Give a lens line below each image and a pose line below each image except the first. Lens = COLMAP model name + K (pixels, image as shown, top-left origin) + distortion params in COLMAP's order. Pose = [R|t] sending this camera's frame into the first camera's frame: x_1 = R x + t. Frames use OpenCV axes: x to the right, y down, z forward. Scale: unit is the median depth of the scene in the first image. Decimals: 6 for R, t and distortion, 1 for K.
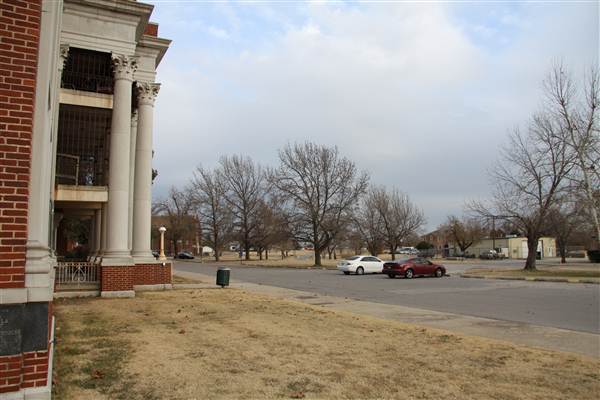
lens RADIAL K [[464.0, 0, 297.3], [0, 464.0, 201.4], [0, 0, 1]] dist [-0.180597, 0.138956]
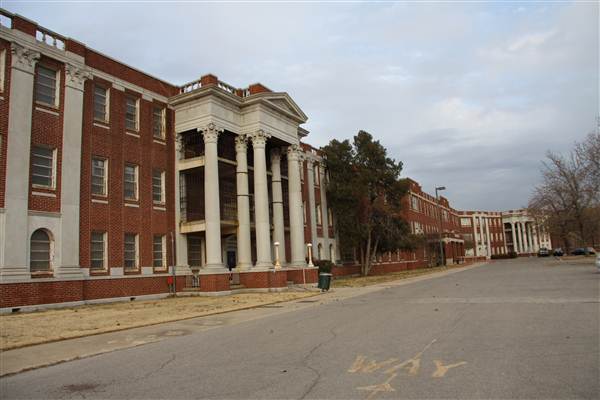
lens RADIAL K [[464.0, 0, 297.3], [0, 464.0, 201.4], [0, 0, 1]] dist [-0.180597, 0.138956]
pose [[0.551066, -0.139548, -0.822711, 0.498686], [0.138399, 0.987547, -0.074805, 0.031024], [0.822905, -0.072640, 0.563517, 0.214577]]
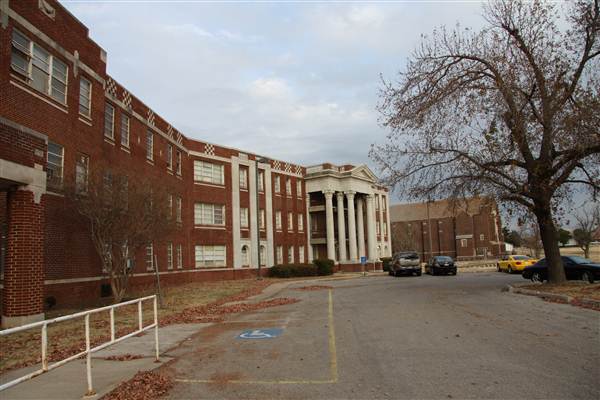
lens RADIAL K [[464.0, 0, 297.3], [0, 464.0, 201.4], [0, 0, 1]] dist [-0.180597, 0.138956]
pose [[0.837250, -0.090674, -0.539250, -0.723112], [0.088172, 0.995638, -0.030518, 0.237041], [0.539664, -0.021995, 0.841593, 2.184699]]
